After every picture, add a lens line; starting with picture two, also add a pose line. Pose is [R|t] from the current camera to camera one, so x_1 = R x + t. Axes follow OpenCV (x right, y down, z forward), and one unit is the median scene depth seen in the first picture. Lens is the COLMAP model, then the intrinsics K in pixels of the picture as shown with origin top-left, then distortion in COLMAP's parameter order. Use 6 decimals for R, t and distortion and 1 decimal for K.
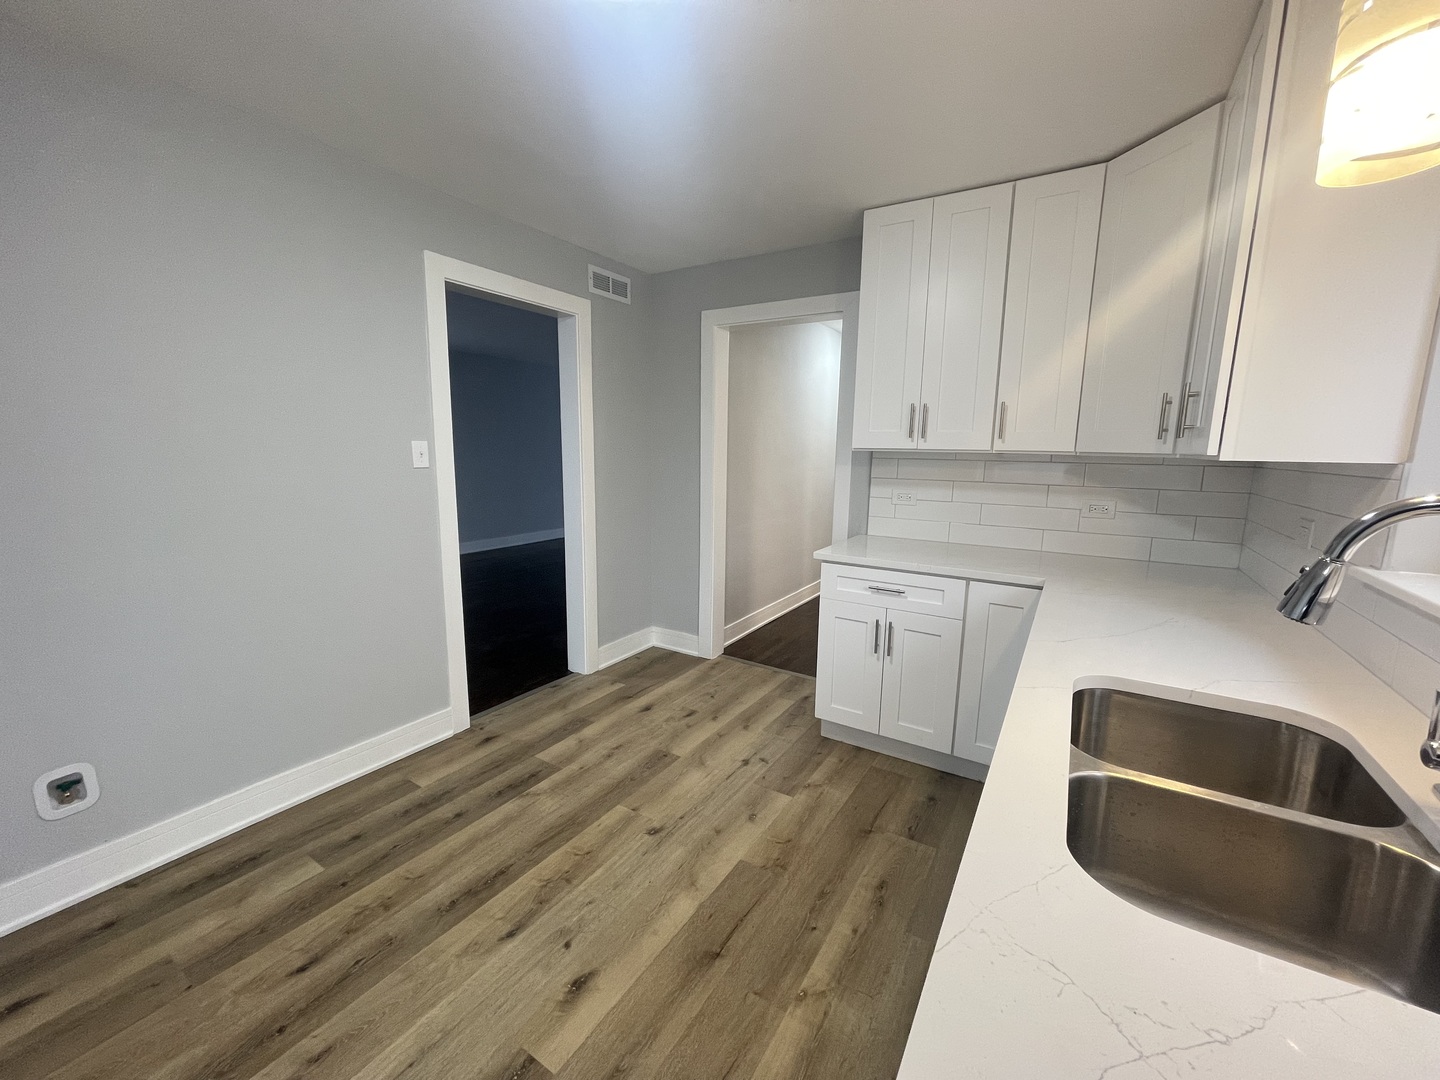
lens RADIAL K [[583.0, 0, 714.8], [0, 583.0, 537.9], [0, 0, 1]] dist [-0.003550, 0.002005]
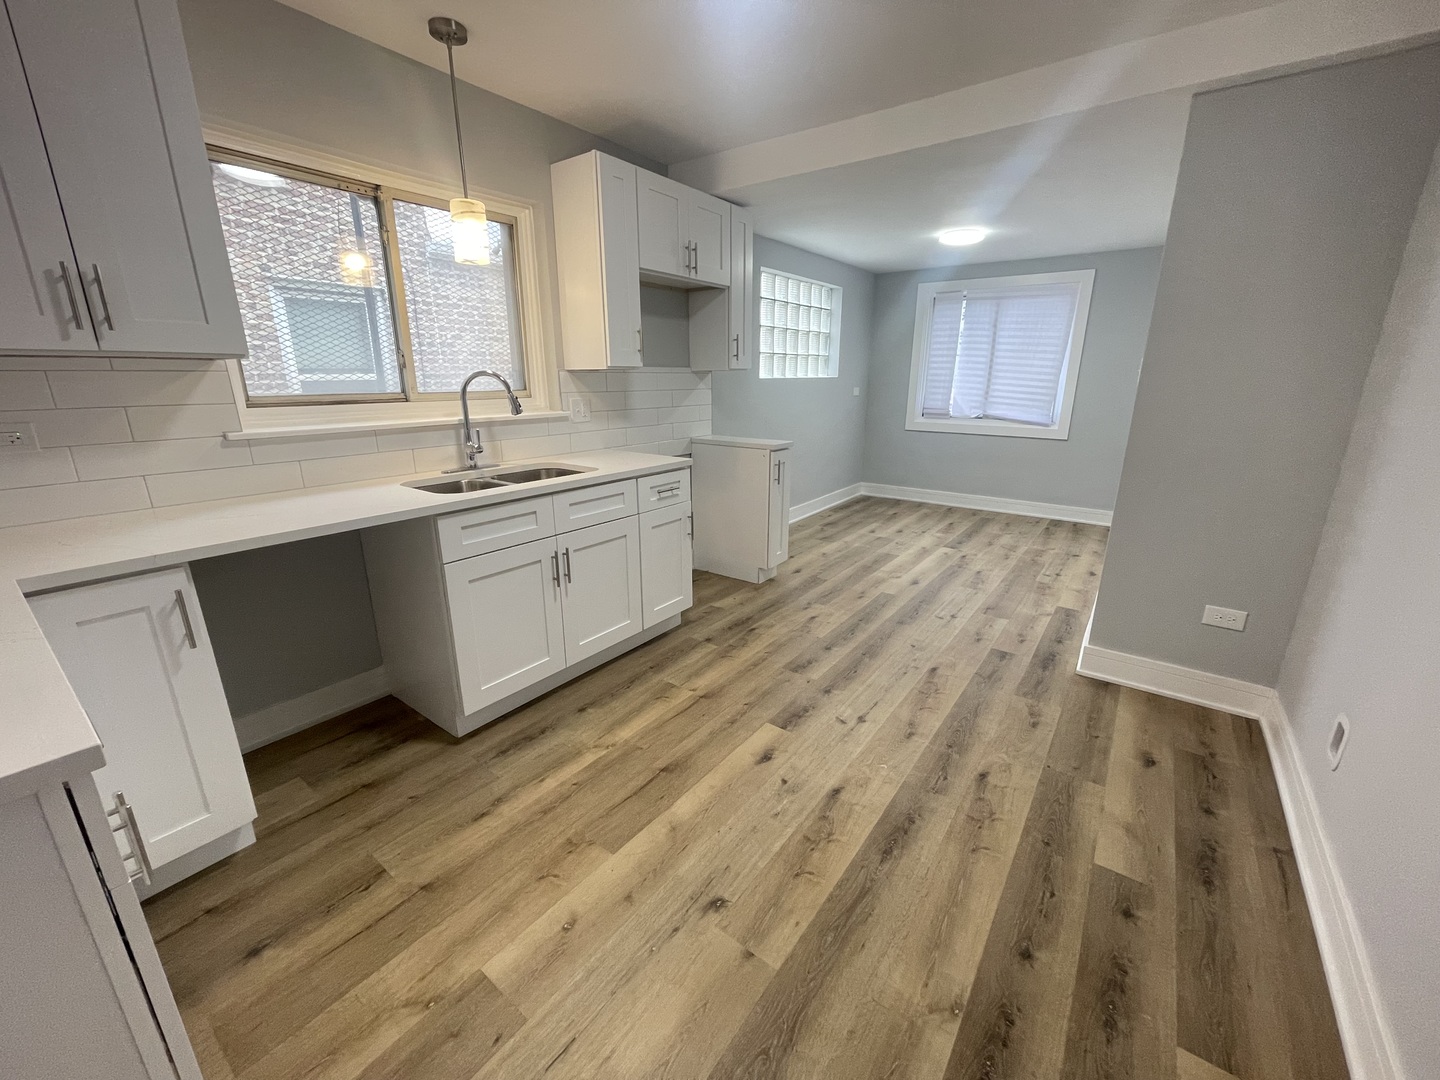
lens RADIAL K [[583.0, 0, 715.3], [0, 583.0, 542.4], [0, 0, 1]] dist [-0.003550, 0.002005]
pose [[-0.996806, -0.037069, 0.070743, -0.117943], [-0.003325, 0.904255, 0.426979, -0.176478], [-0.079797, 0.425380, -0.901490, 1.254848]]
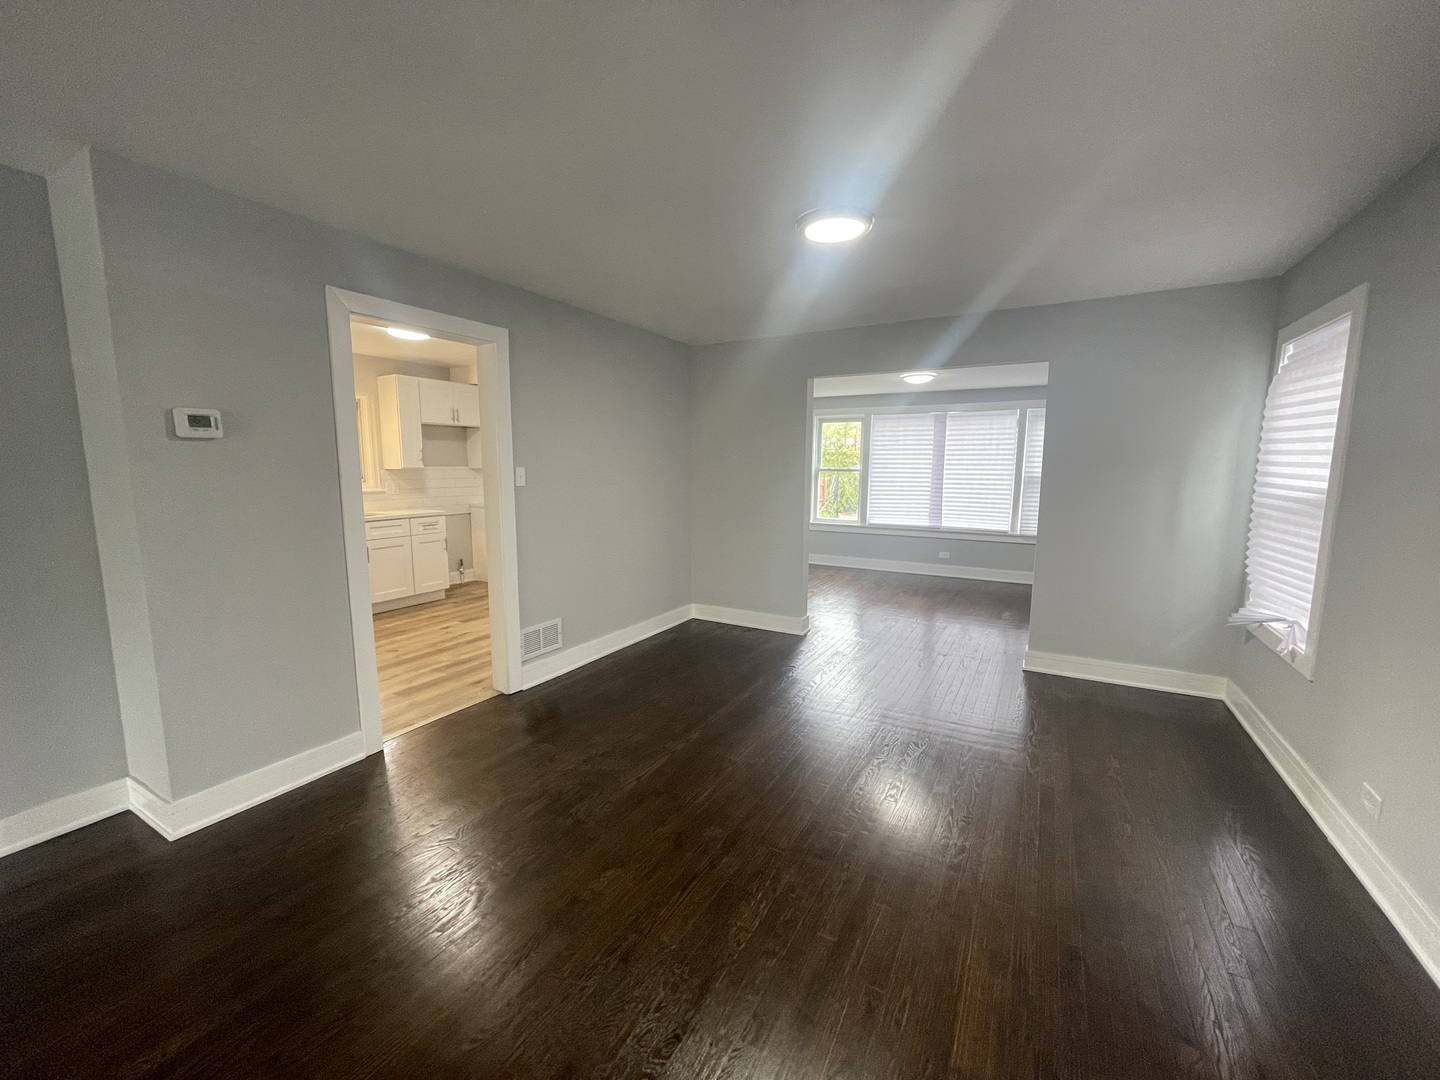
lens RADIAL K [[583.0, 0, 715.7], [0, 583.0, 540.2], [0, 0, 1]] dist [-0.003550, 0.002005]
pose [[-0.998976, -0.010222, -0.044066, -0.994129], [-0.022453, 0.957714, 0.286846, -0.428446], [0.039270, 0.287542, -0.956963, 2.516034]]
